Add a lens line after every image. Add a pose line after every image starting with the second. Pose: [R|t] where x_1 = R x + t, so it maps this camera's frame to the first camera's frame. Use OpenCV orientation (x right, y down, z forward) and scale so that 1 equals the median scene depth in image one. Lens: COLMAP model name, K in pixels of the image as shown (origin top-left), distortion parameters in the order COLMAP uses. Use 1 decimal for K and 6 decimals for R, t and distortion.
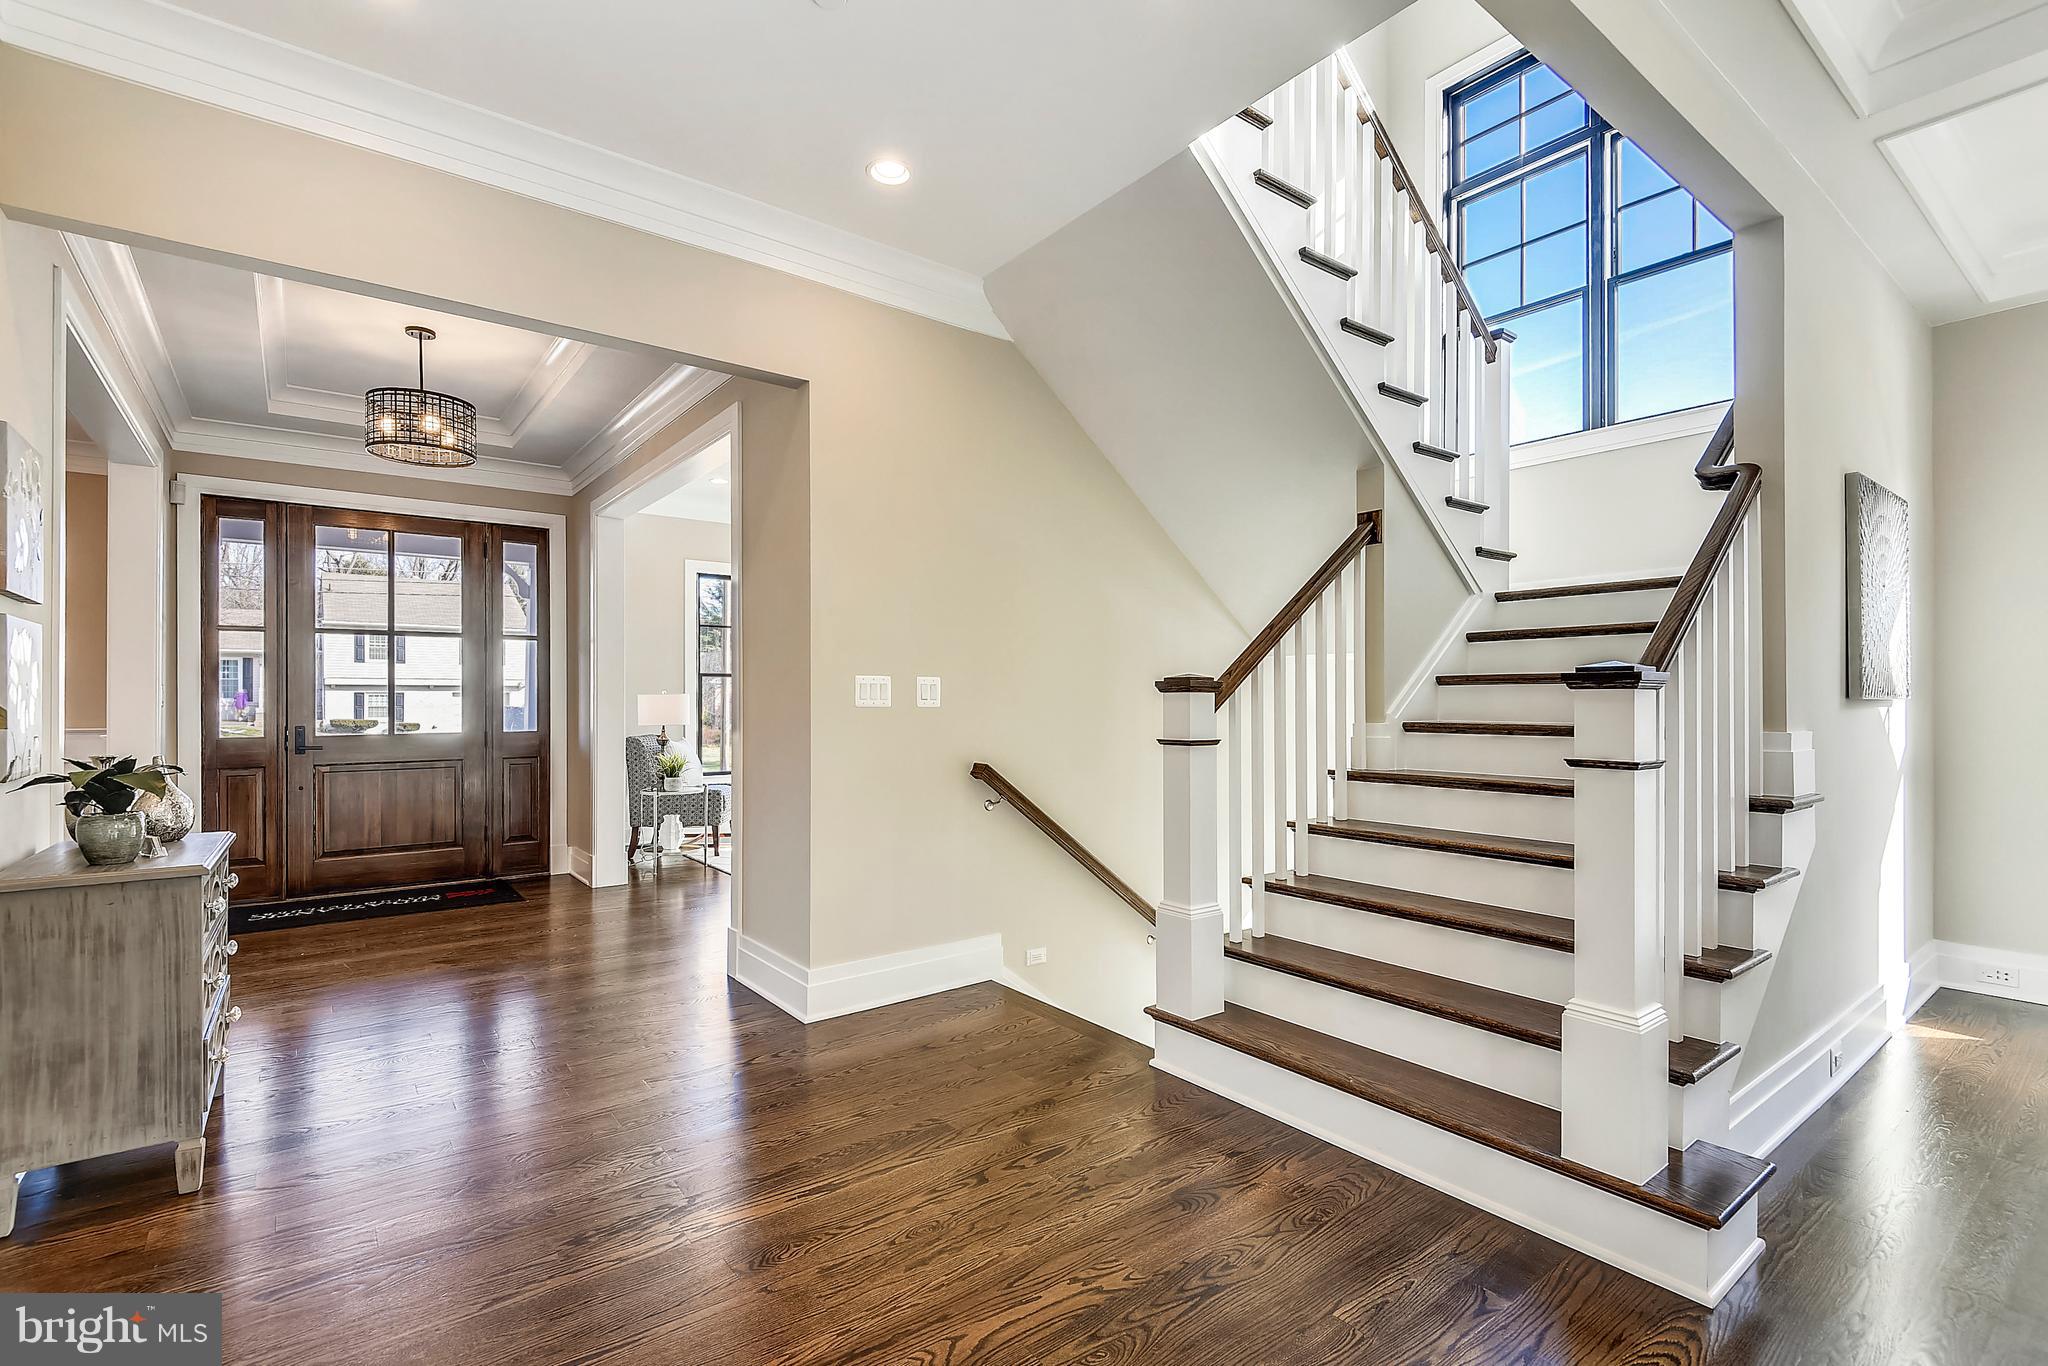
lens RADIAL K [[931.8, 0, 1010.6], [0, 931.8, 695.5], [0, 0, 1]] dist [0.030520, -0.015931]
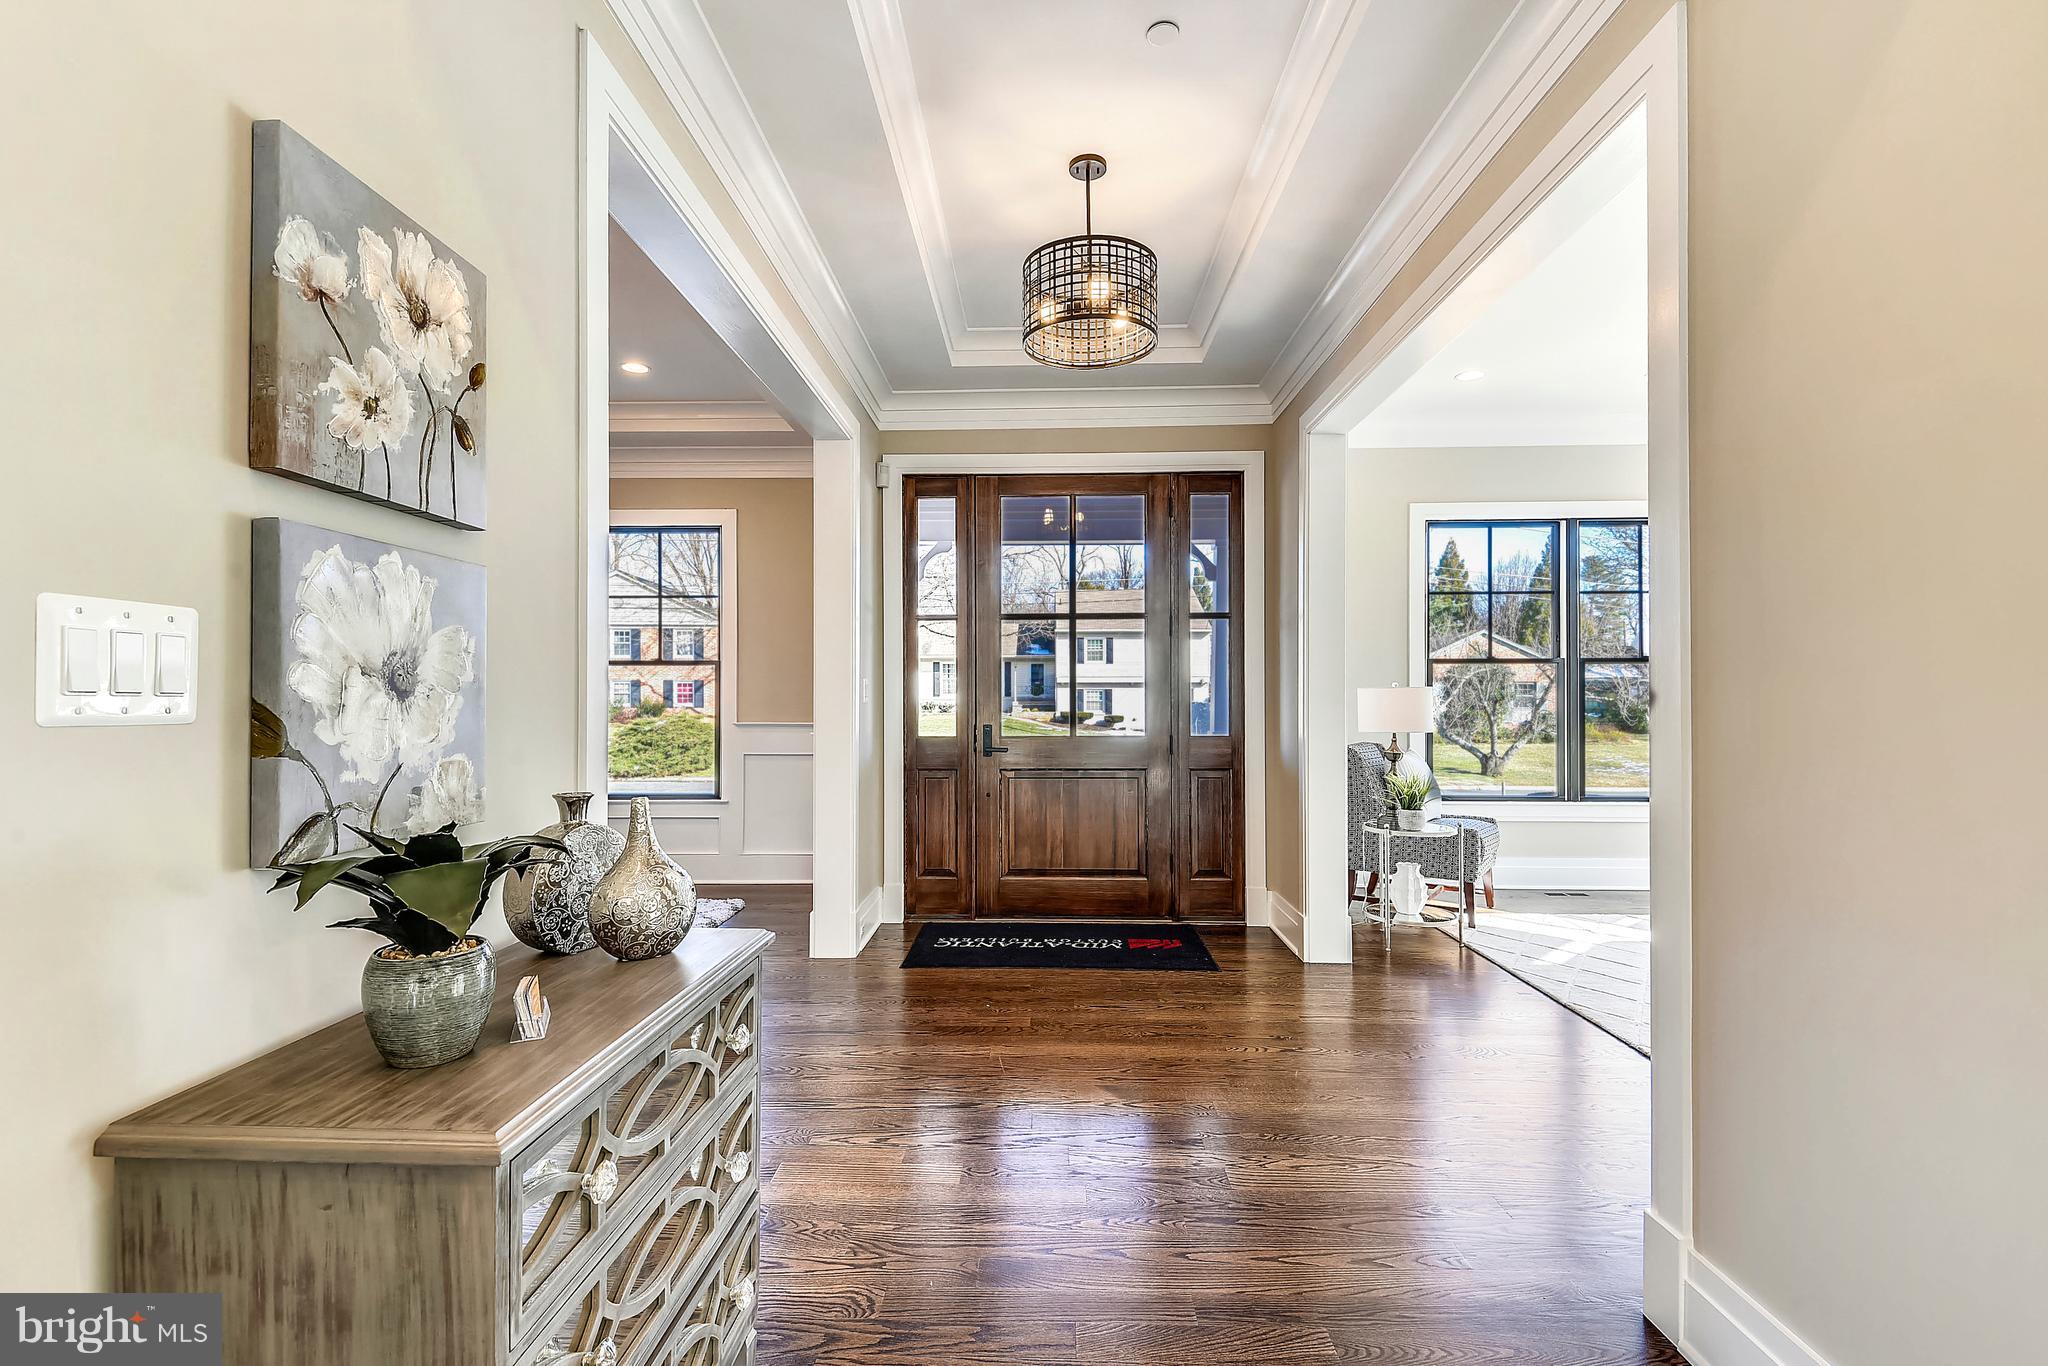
lens RADIAL K [[931.8, 0, 1010.6], [0, 931.8, 695.5], [0, 0, 1]] dist [0.030520, -0.015931]
pose [[0.774677, 0.001035, -0.632356, -0.174629], [0.002049, 0.999989, 0.004147, 0.000941], [0.632354, -0.004508, 0.774667, 0.321369]]
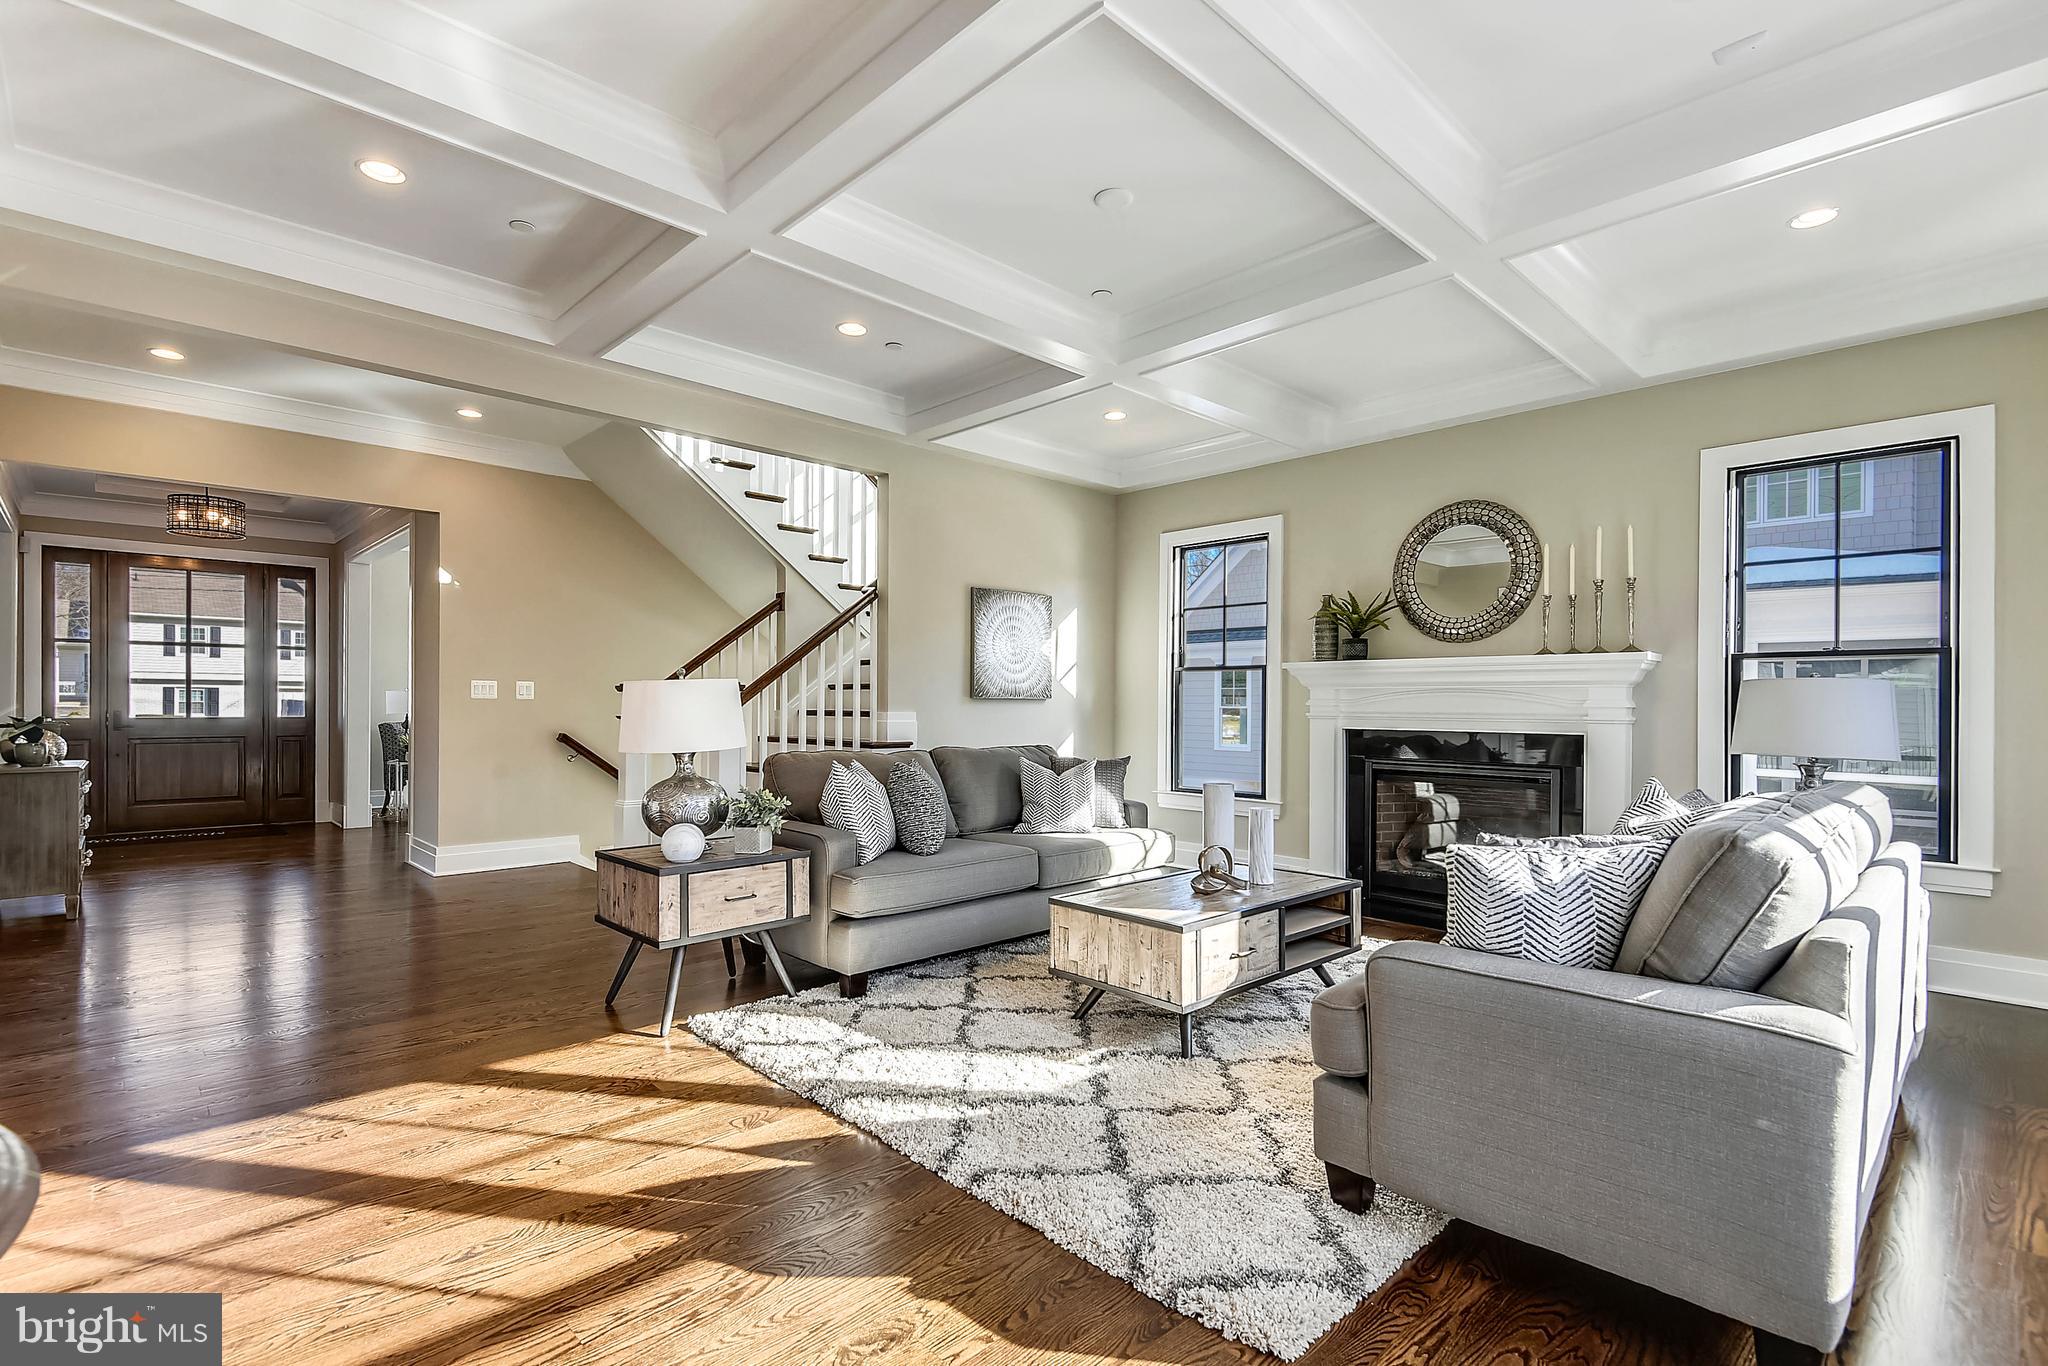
lens RADIAL K [[948.9, 0, 1013.1], [0, 948.9, 704.5], [0, 0, 1]] dist [-0.000105, -0.000315]
pose [[0.992651, 0.006910, 0.120811, 0.386406], [-0.007856, 0.999942, 0.007357, 0.001314], [-0.120753, -0.008252, 0.992648, -0.543345]]
